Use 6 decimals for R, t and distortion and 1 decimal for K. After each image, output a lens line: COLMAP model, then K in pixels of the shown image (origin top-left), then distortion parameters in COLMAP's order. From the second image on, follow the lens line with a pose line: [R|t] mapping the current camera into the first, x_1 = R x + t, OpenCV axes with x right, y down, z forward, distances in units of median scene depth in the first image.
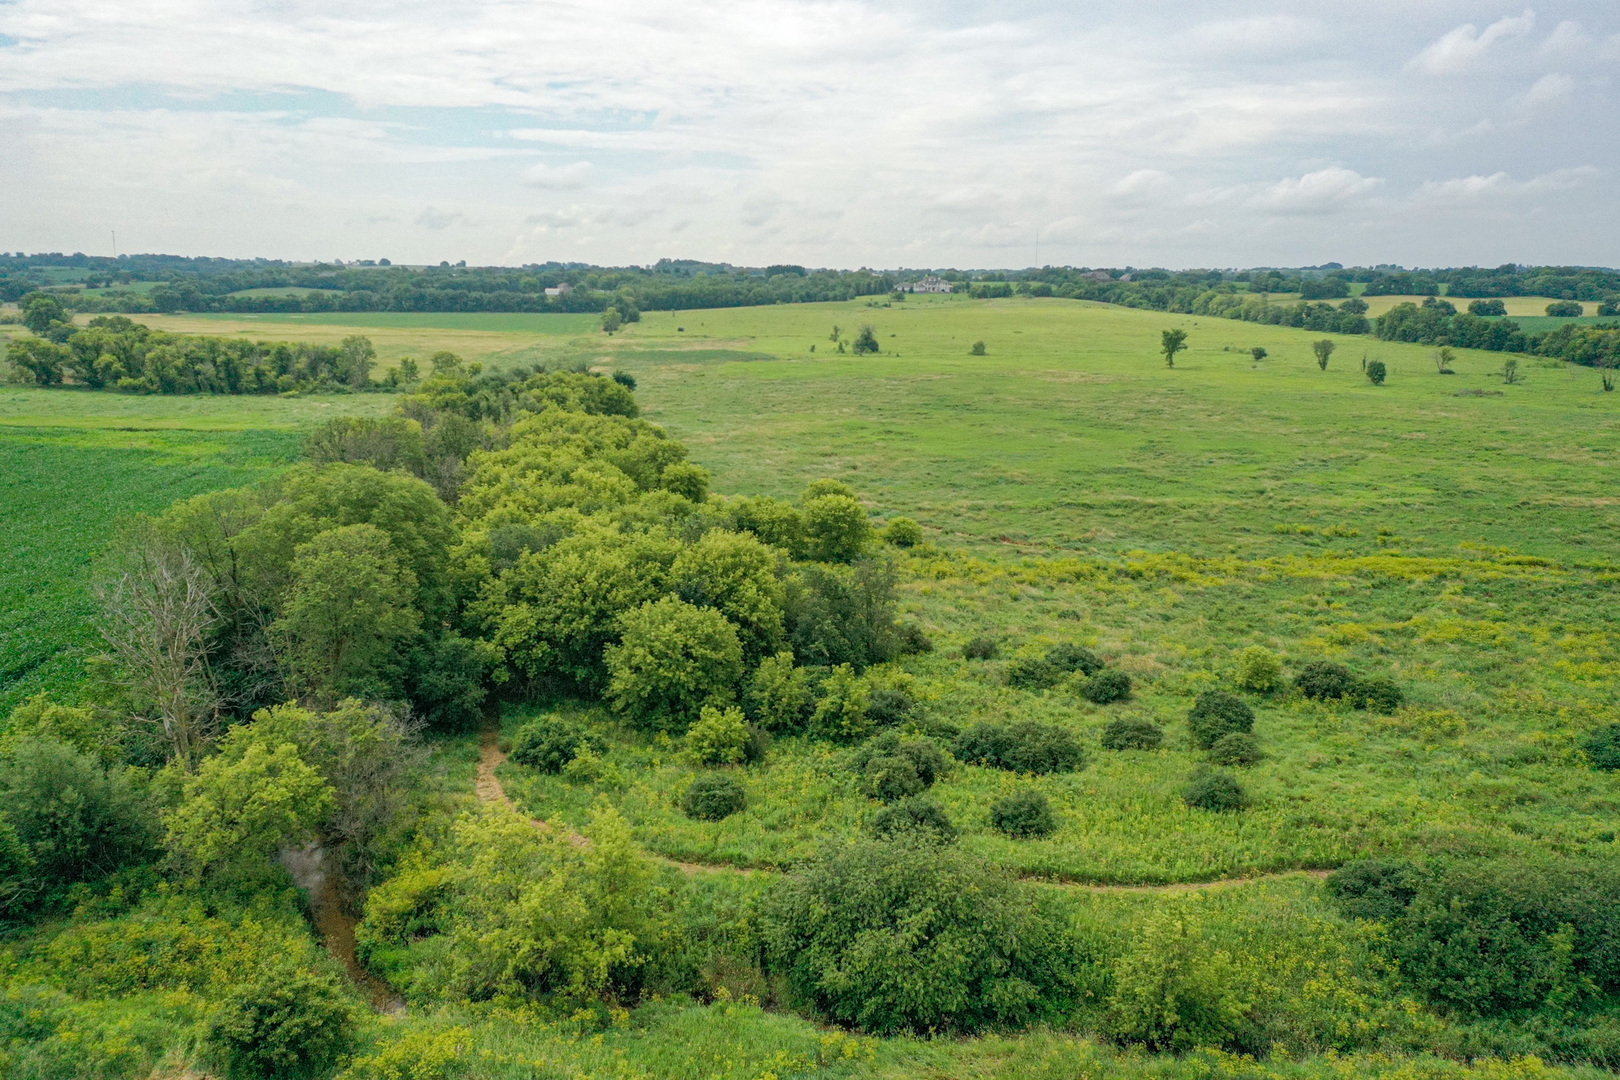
lens RADIAL K [[1271.8, 0, 810.0], [0, 1271.8, 540.0], [0, 0, 1]] dist [0.005852, -0.006912]
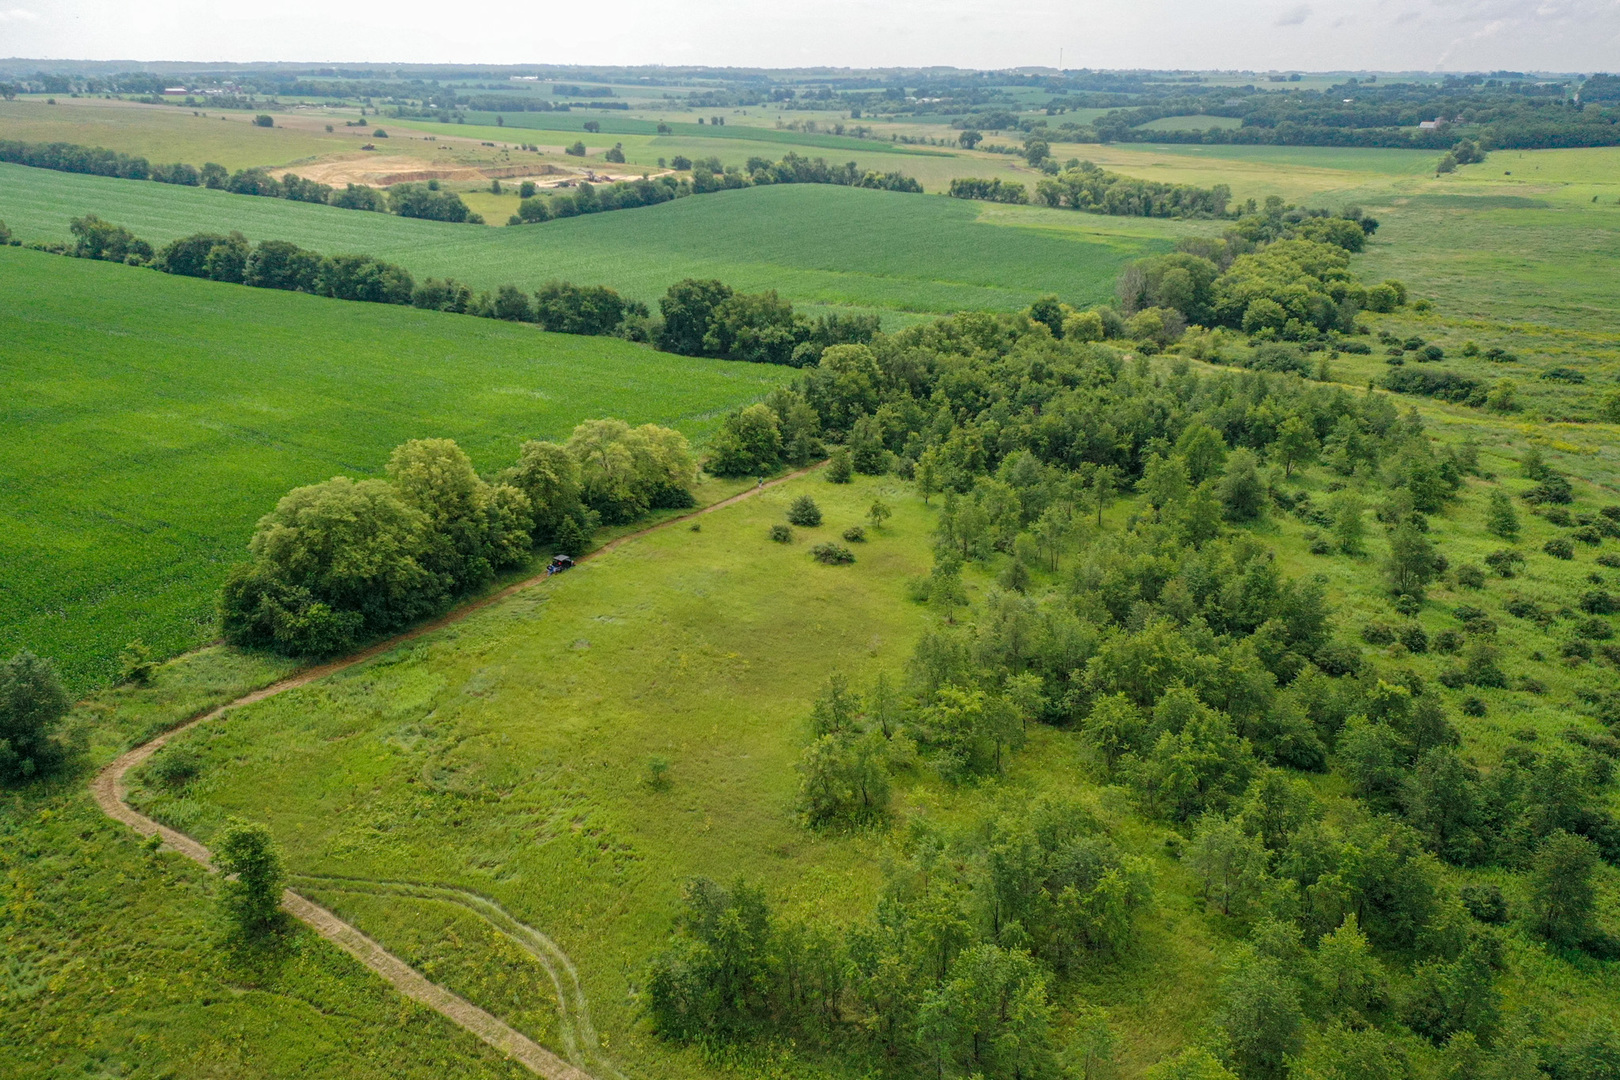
lens RADIAL K [[1271.8, 0, 810.0], [0, 1271.8, 540.0], [0, 0, 1]] dist [0.005852, -0.006912]
pose [[0.786287, 0.204527, -0.583028, 0.299060], [-0.119128, 0.976101, 0.181758, 0.057879], [0.606269, -0.073459, 0.791860, -0.708804]]
